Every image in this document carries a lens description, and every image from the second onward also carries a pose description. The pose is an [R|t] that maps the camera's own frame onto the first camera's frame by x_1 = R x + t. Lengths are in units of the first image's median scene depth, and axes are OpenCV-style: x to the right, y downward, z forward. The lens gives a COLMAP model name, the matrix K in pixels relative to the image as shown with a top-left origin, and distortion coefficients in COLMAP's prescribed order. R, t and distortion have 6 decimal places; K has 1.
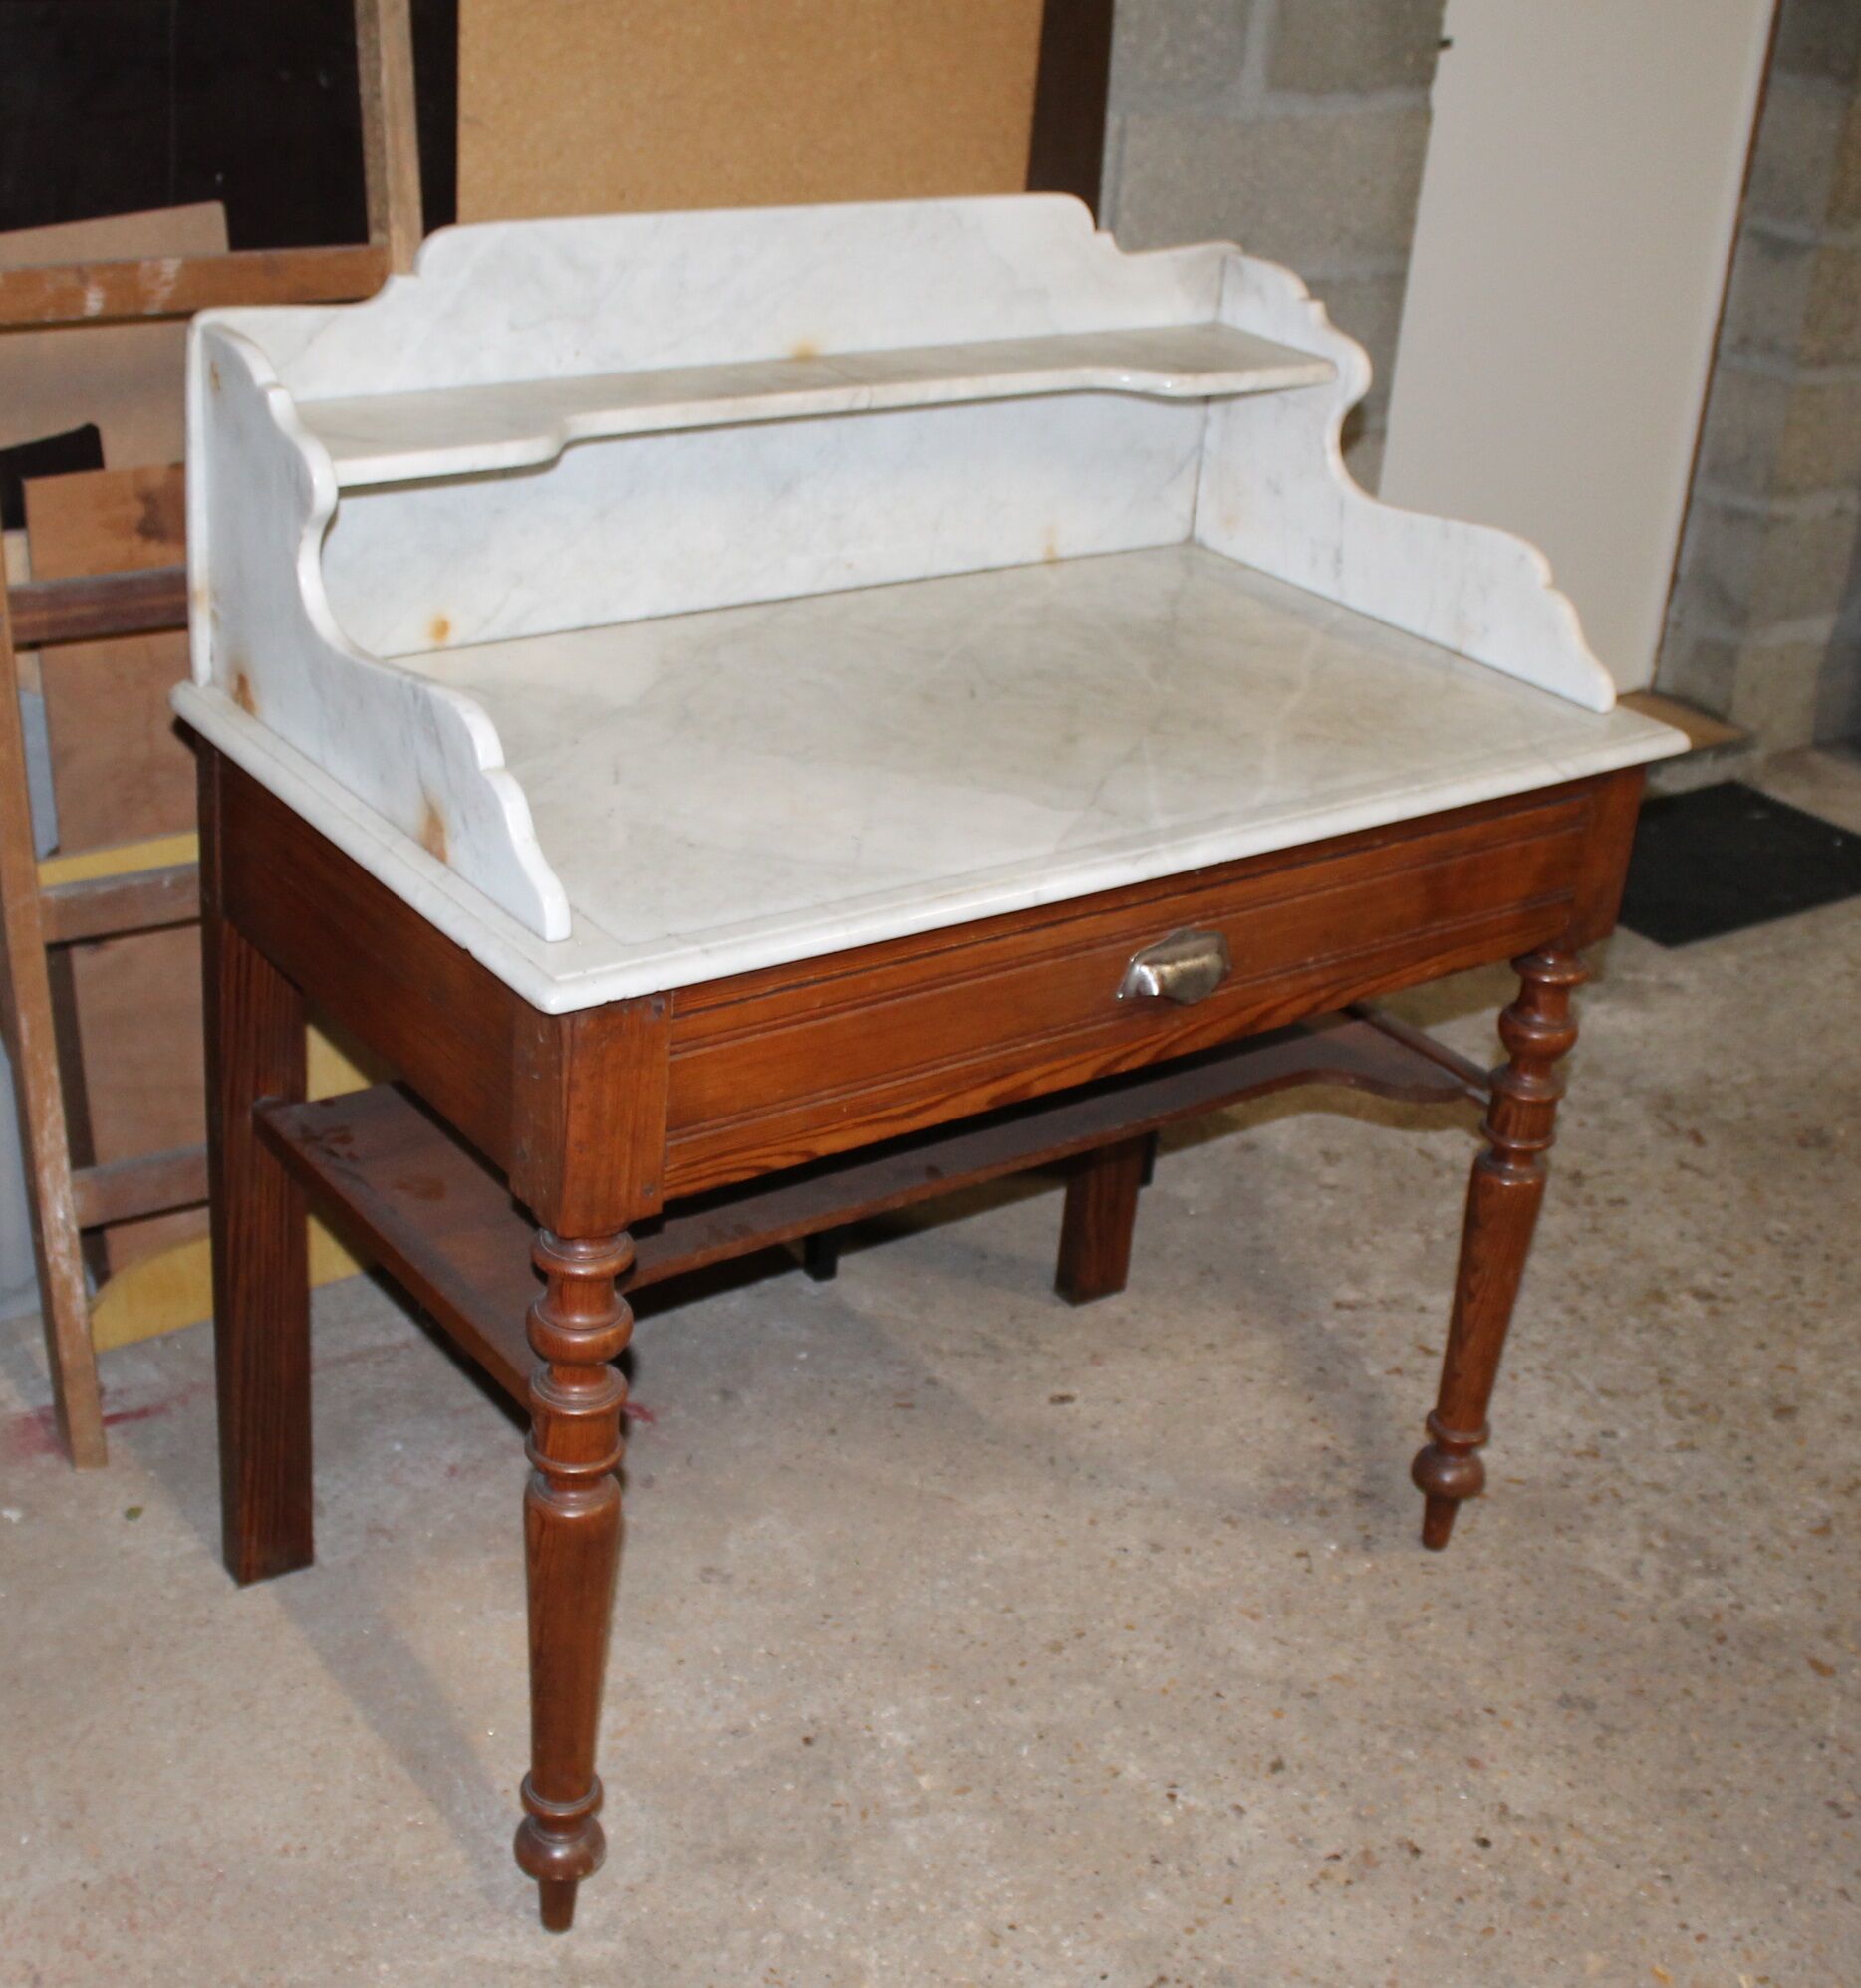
lens RADIAL K [[2759.3, 0, 842.5], [0, 2759.3, 1001.3], [0, 0, 1]] dist [-0.161138, 0.134112]
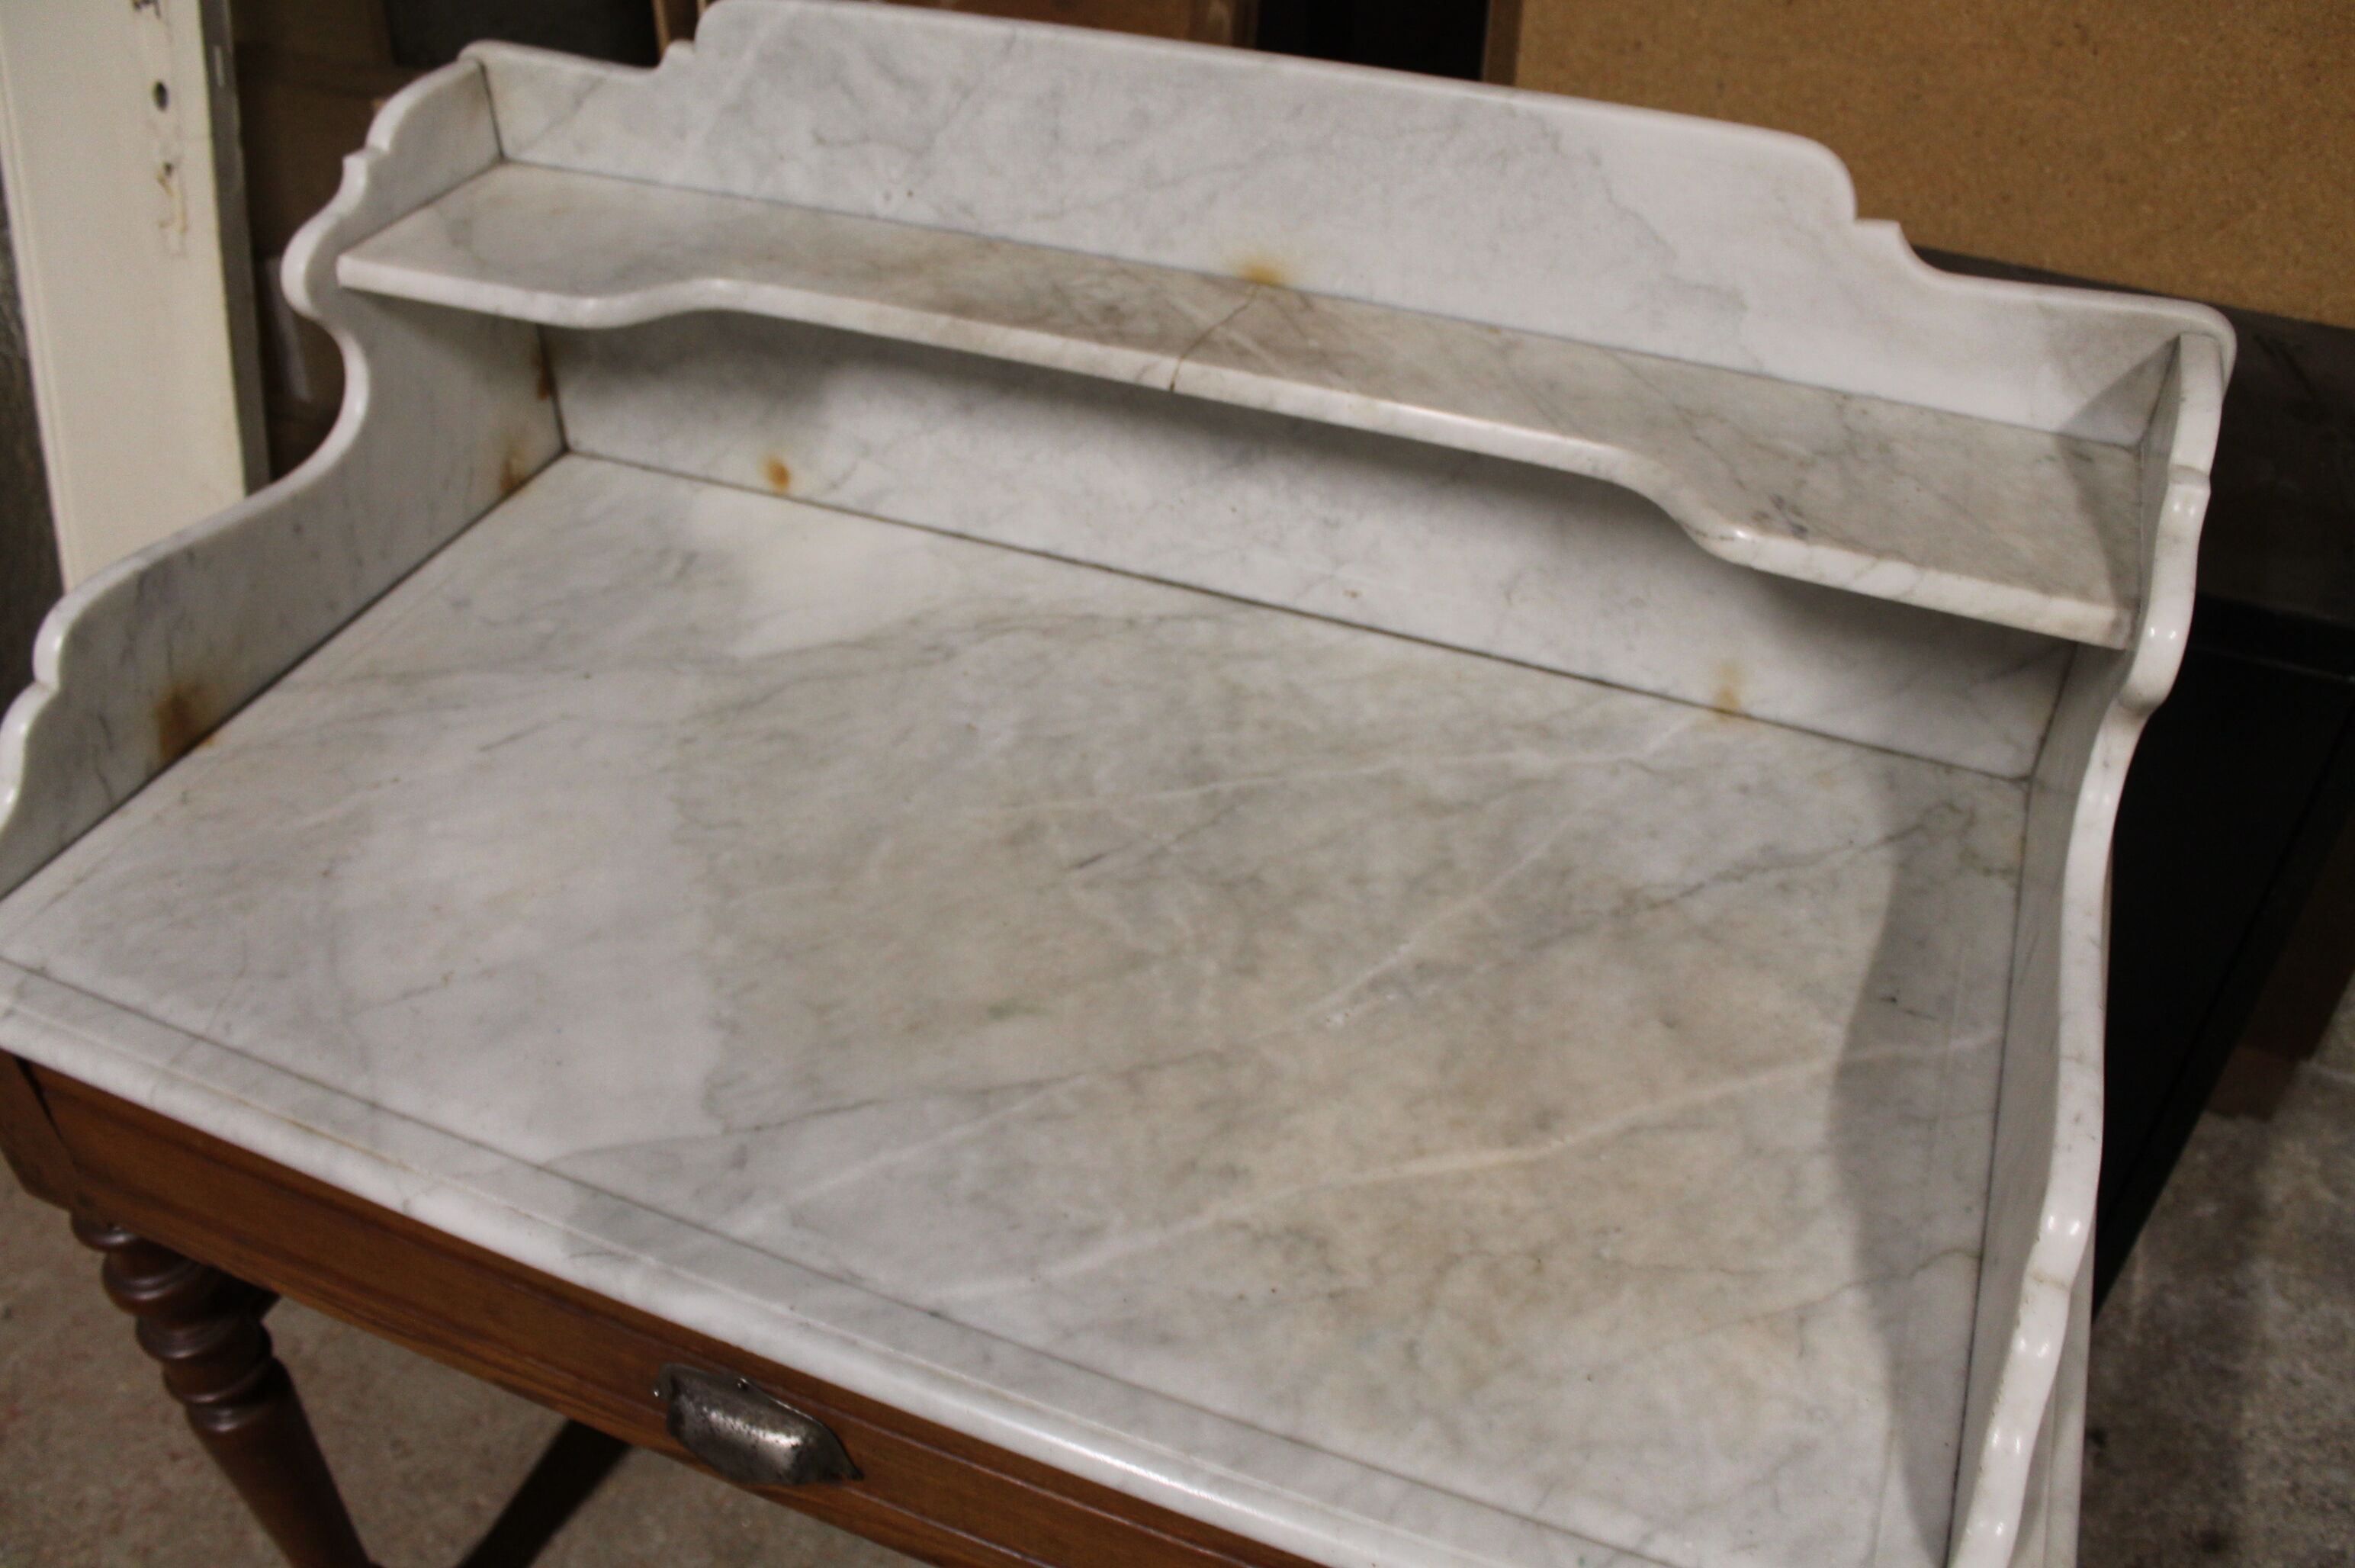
lens RADIAL K [[1953.4, 0, 1187.9], [0, 1953.4, 797.1], [0, 0, 1]] dist [-0.175258, 0.149172]
pose [[0.537309, 0.481076, -0.692723, 0.372238], [-0.336631, 0.875428, 0.346851, -0.292555], [0.773291, 0.046826, 0.632320, 0.720491]]
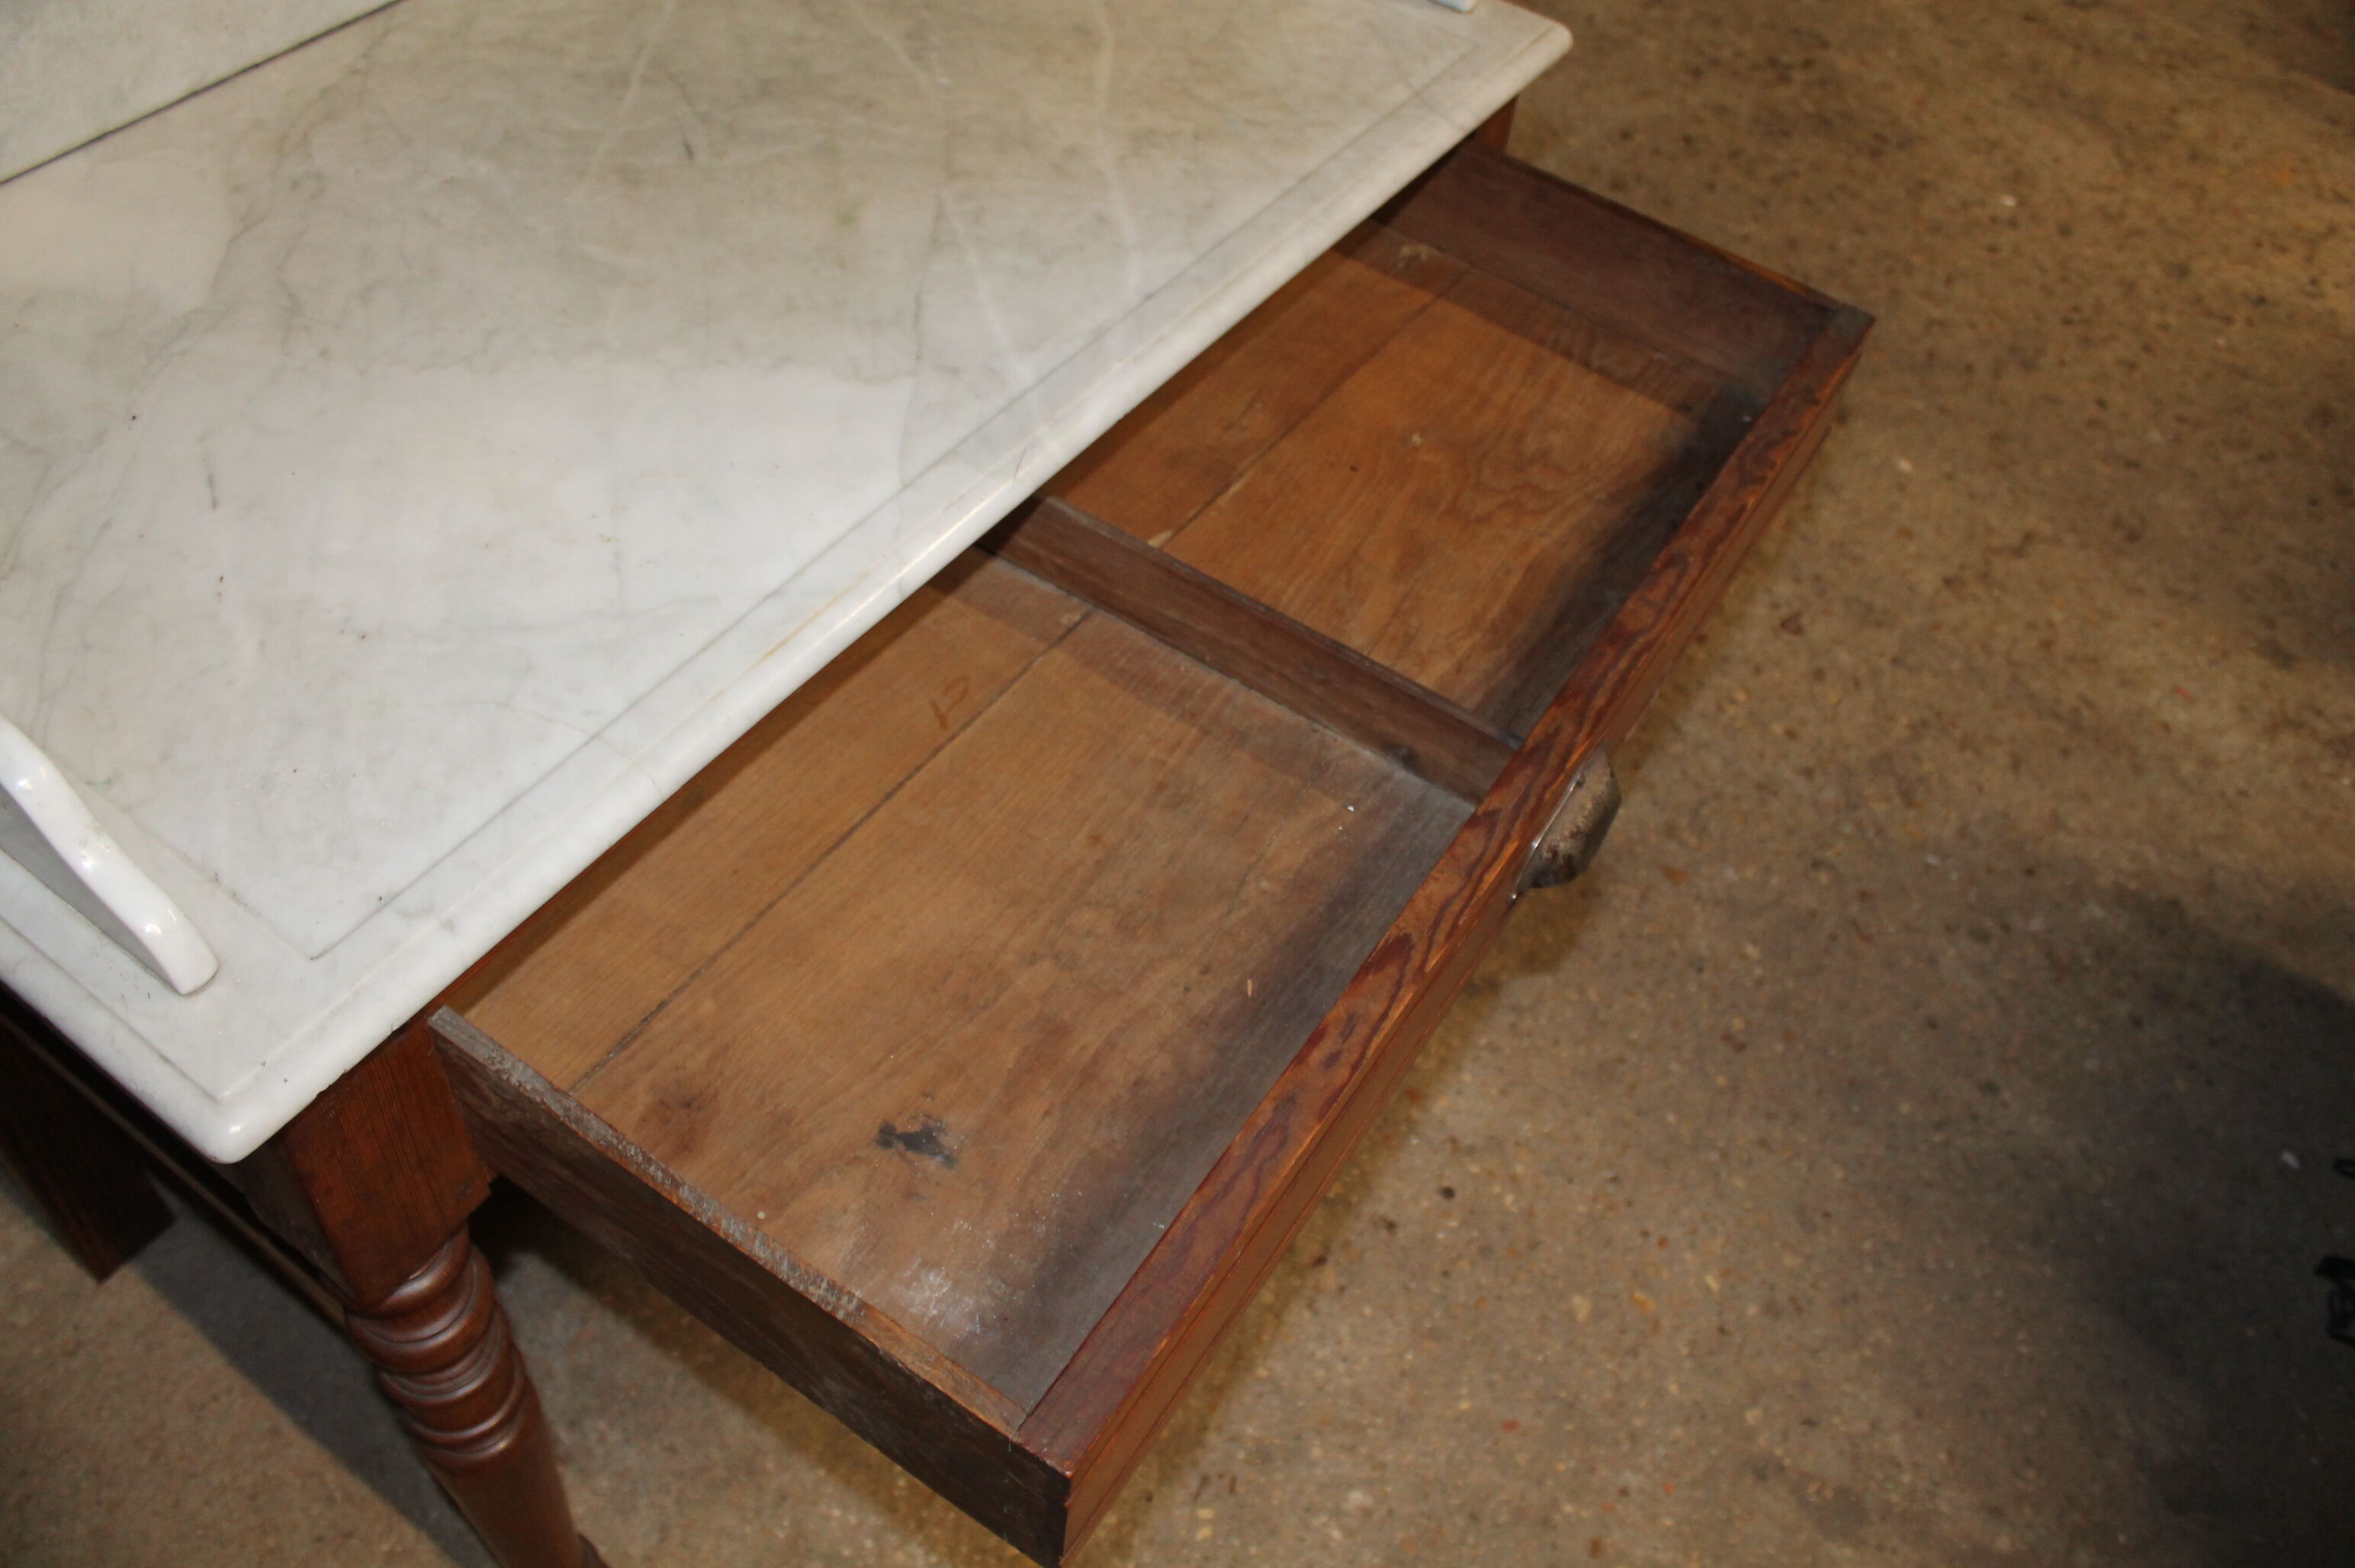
lens RADIAL K [[1953.4, 0, 1187.9], [0, 1953.4, 797.1], [0, 0, 1]] dist [-0.175258, 0.149172]
pose [[0.937220, -0.255752, 0.237084, 0.008849], [0.128851, 0.885680, 0.446058, -0.165854], [-0.324061, -0.387506, 0.863032, 0.462552]]
